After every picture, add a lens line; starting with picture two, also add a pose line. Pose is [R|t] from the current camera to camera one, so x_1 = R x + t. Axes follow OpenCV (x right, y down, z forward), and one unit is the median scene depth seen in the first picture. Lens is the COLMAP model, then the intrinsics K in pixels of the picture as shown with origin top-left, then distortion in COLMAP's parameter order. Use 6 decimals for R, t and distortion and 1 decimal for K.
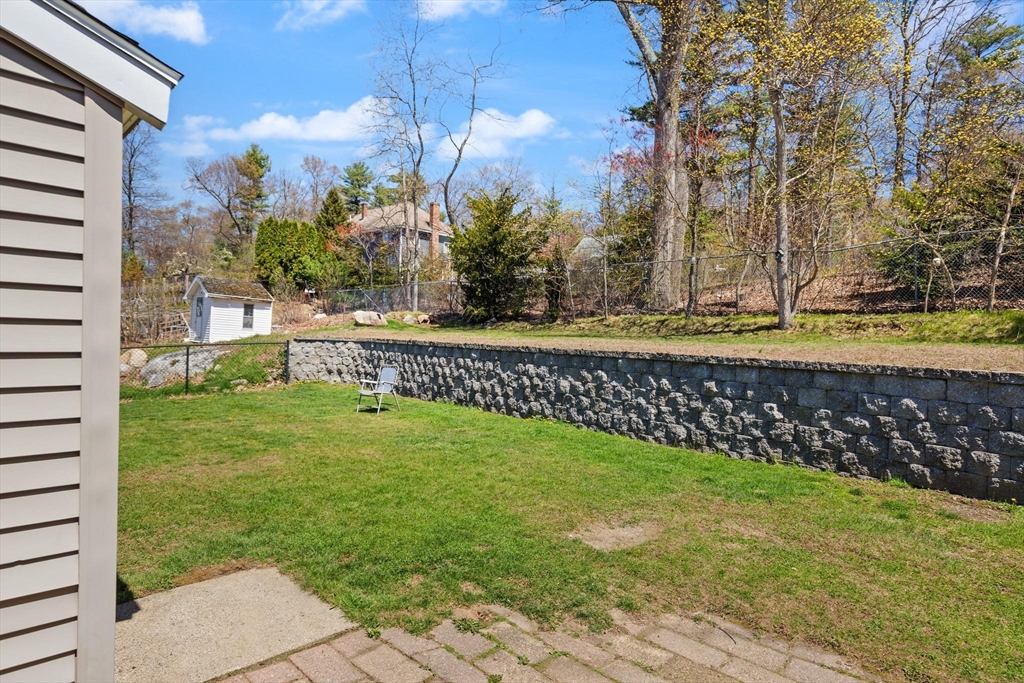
lens RADIAL K [[546.6, 0, 512.0], [0, 546.6, 341.5], [0, 0, 1]] dist [-0.006058, -0.001058]
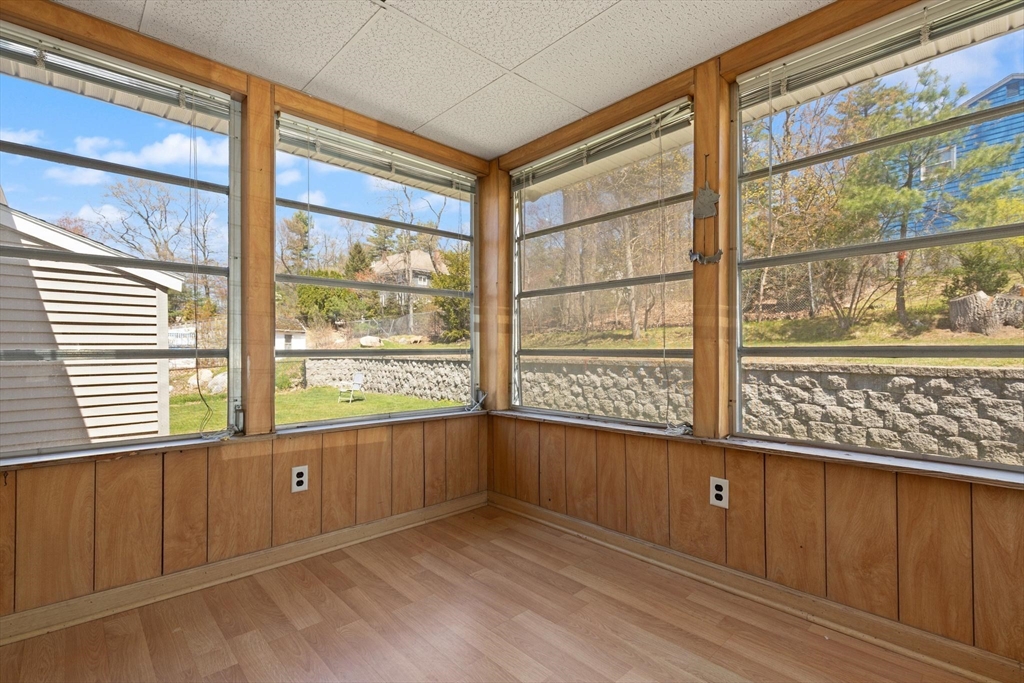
lens RADIAL K [[464.2, 0, 516.4], [0, 464.2, 347.8], [0, 0, 1]] dist [0.003250, 0.000085]
pose [[0.998908, -0.036683, -0.028931, 0.187259], [0.036136, 0.999162, -0.019205, 0.011395], [0.029612, 0.018139, 0.999397, -0.224112]]
